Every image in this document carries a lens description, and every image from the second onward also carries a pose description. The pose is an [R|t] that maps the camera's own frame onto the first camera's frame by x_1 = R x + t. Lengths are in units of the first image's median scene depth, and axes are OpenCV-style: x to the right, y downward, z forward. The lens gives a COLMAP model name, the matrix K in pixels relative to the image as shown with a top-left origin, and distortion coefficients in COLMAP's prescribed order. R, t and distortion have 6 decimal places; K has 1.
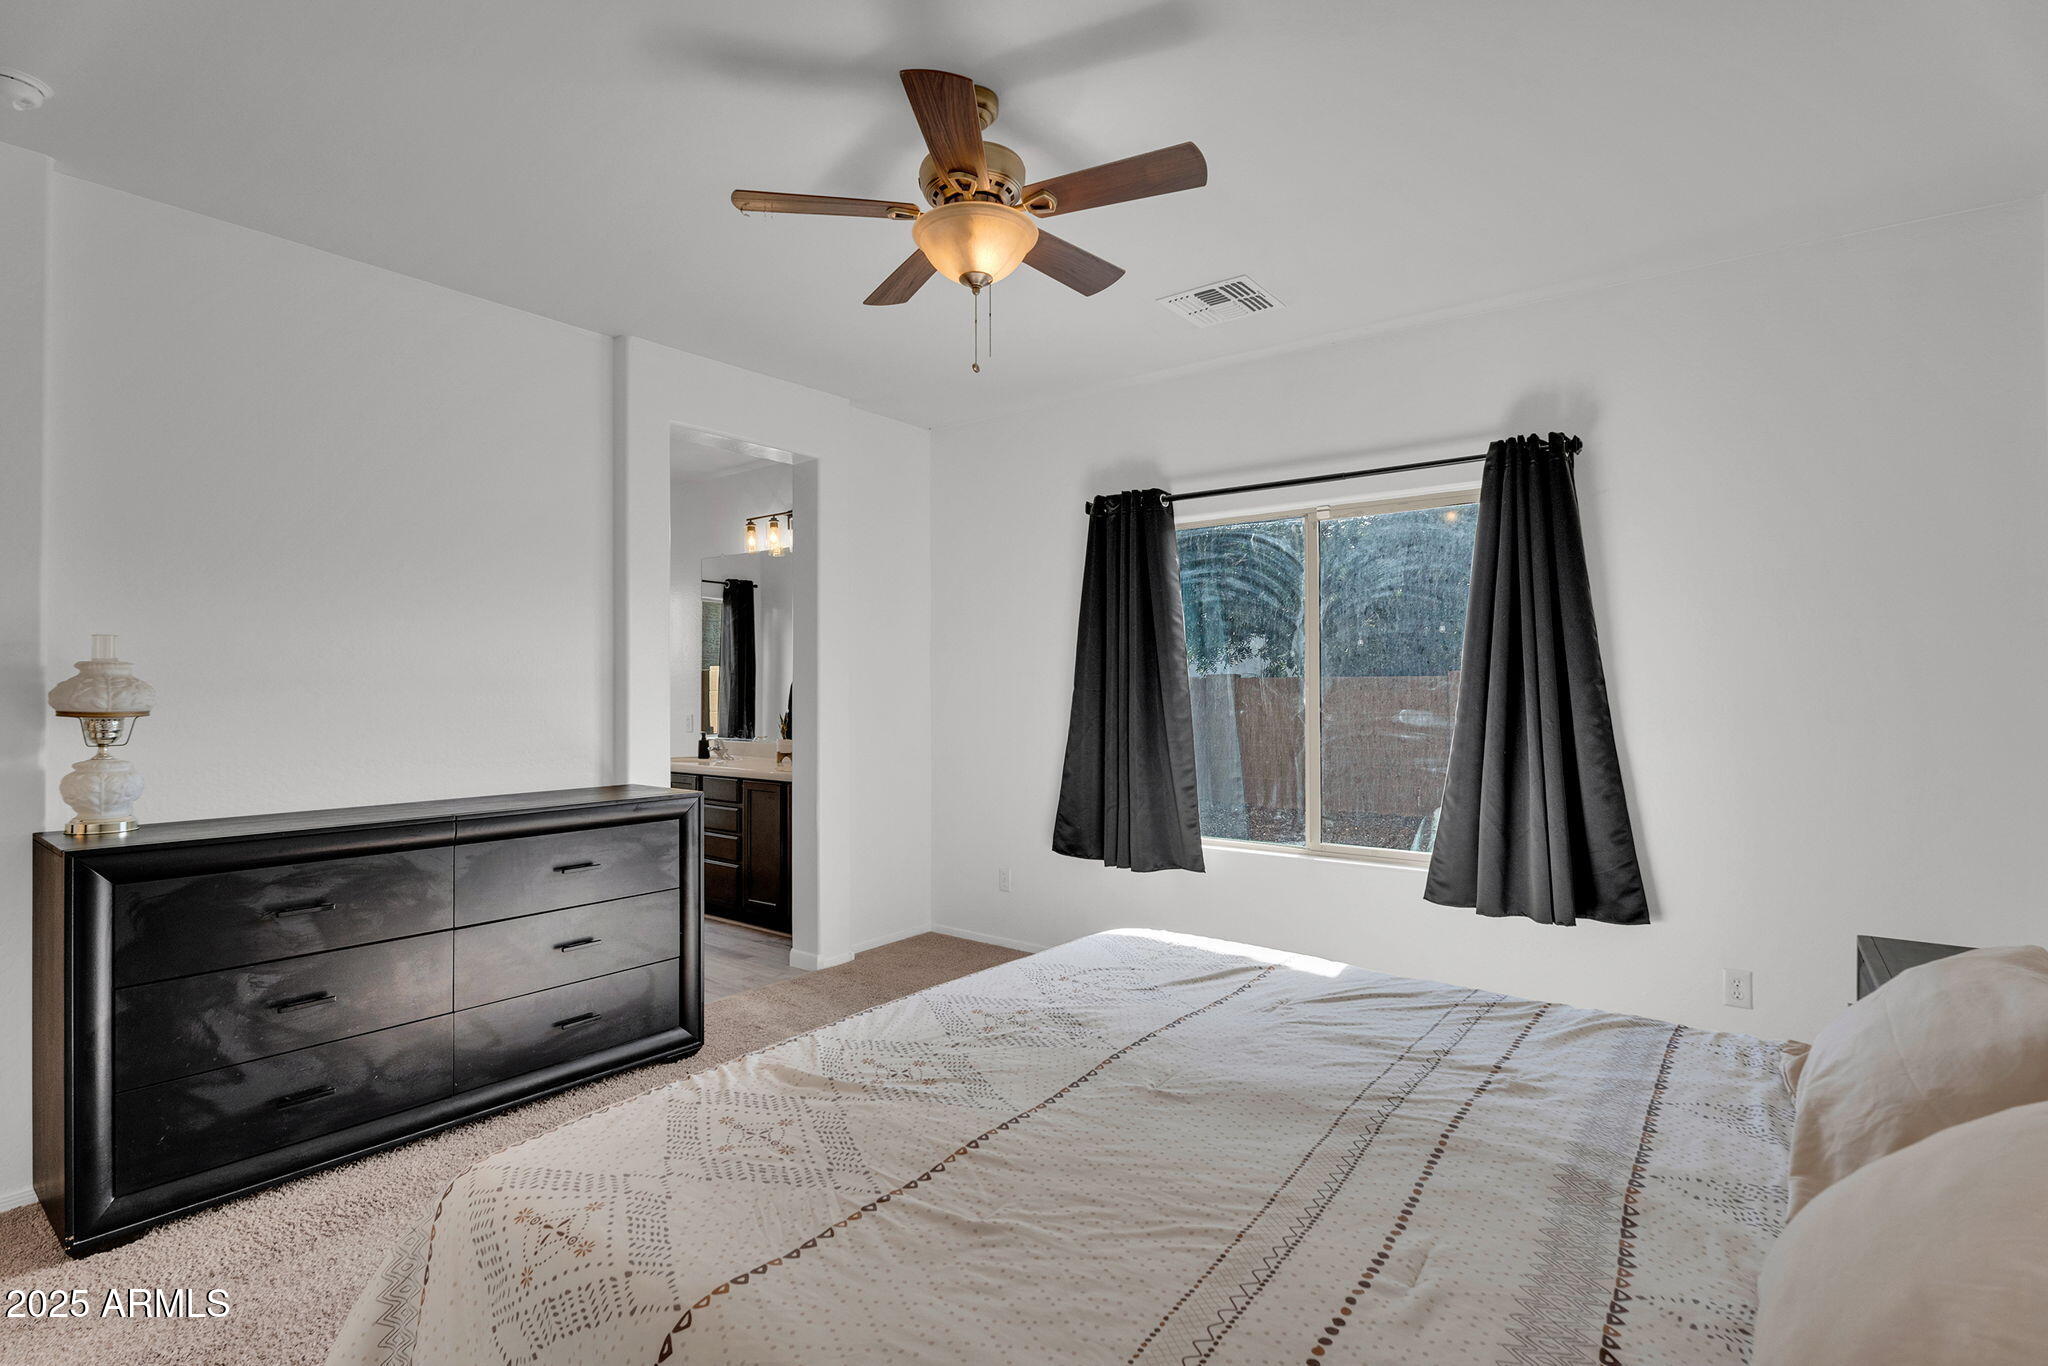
lens RADIAL K [[963.1, 0, 1020.7], [0, 963.1, 694.5], [0, 0, 1]] dist [-0.005657, -0.000911]
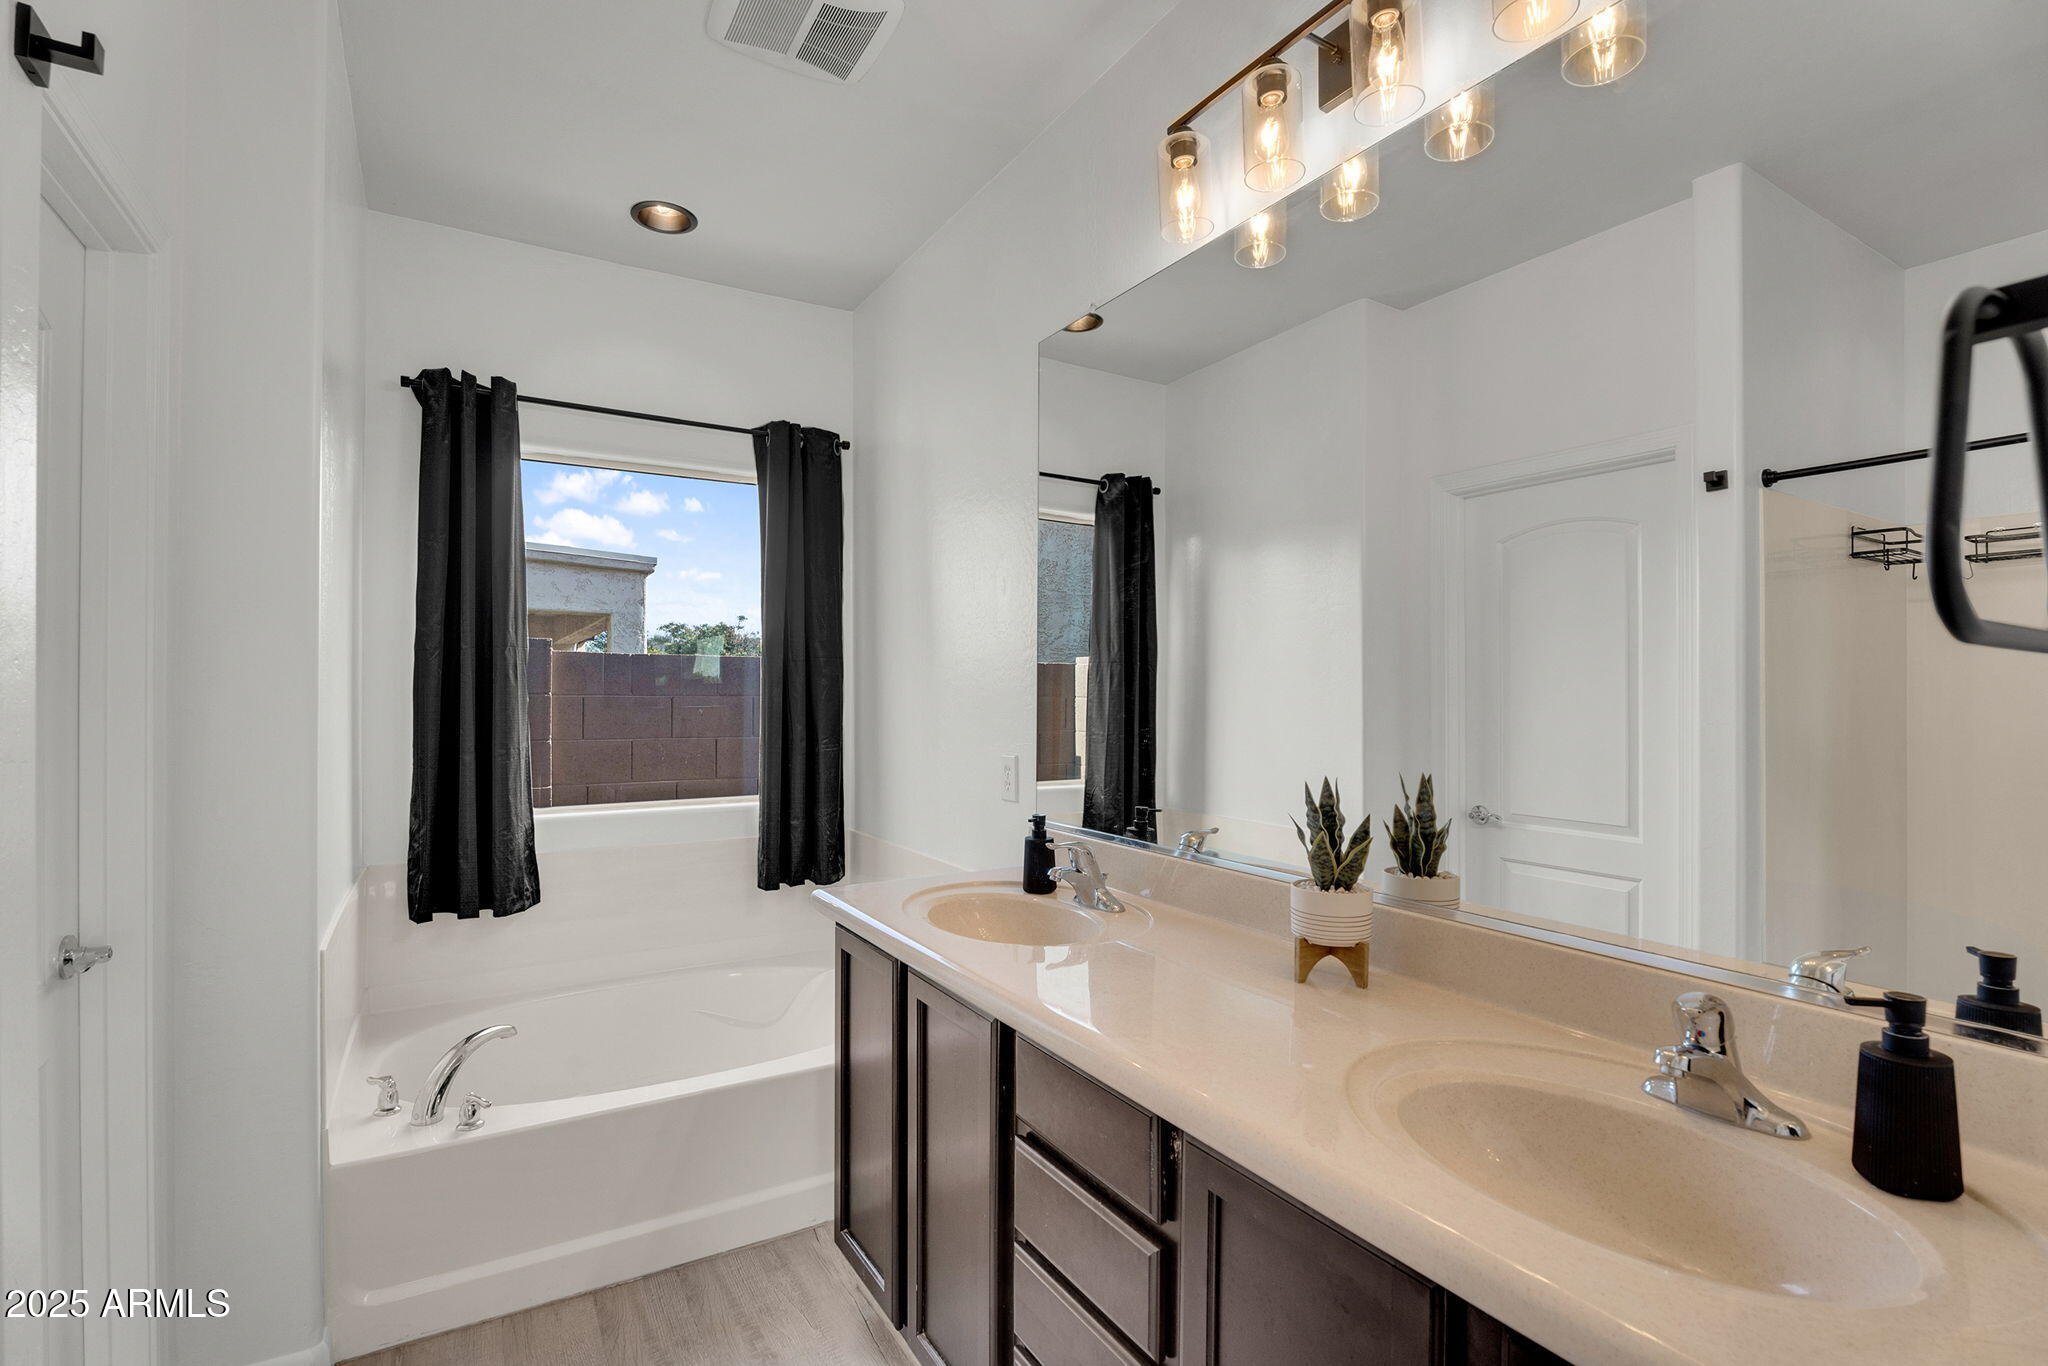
lens RADIAL K [[963.1, 0, 1020.7], [0, 963.1, 694.5], [0, 0, 1]] dist [-0.005657, -0.000911]
pose [[0.928916, -0.001311, -0.370289, -0.538208], [-0.001731, 0.999967, -0.007883, -0.006692], [0.370288, 0.007963, 0.928883, 1.753518]]
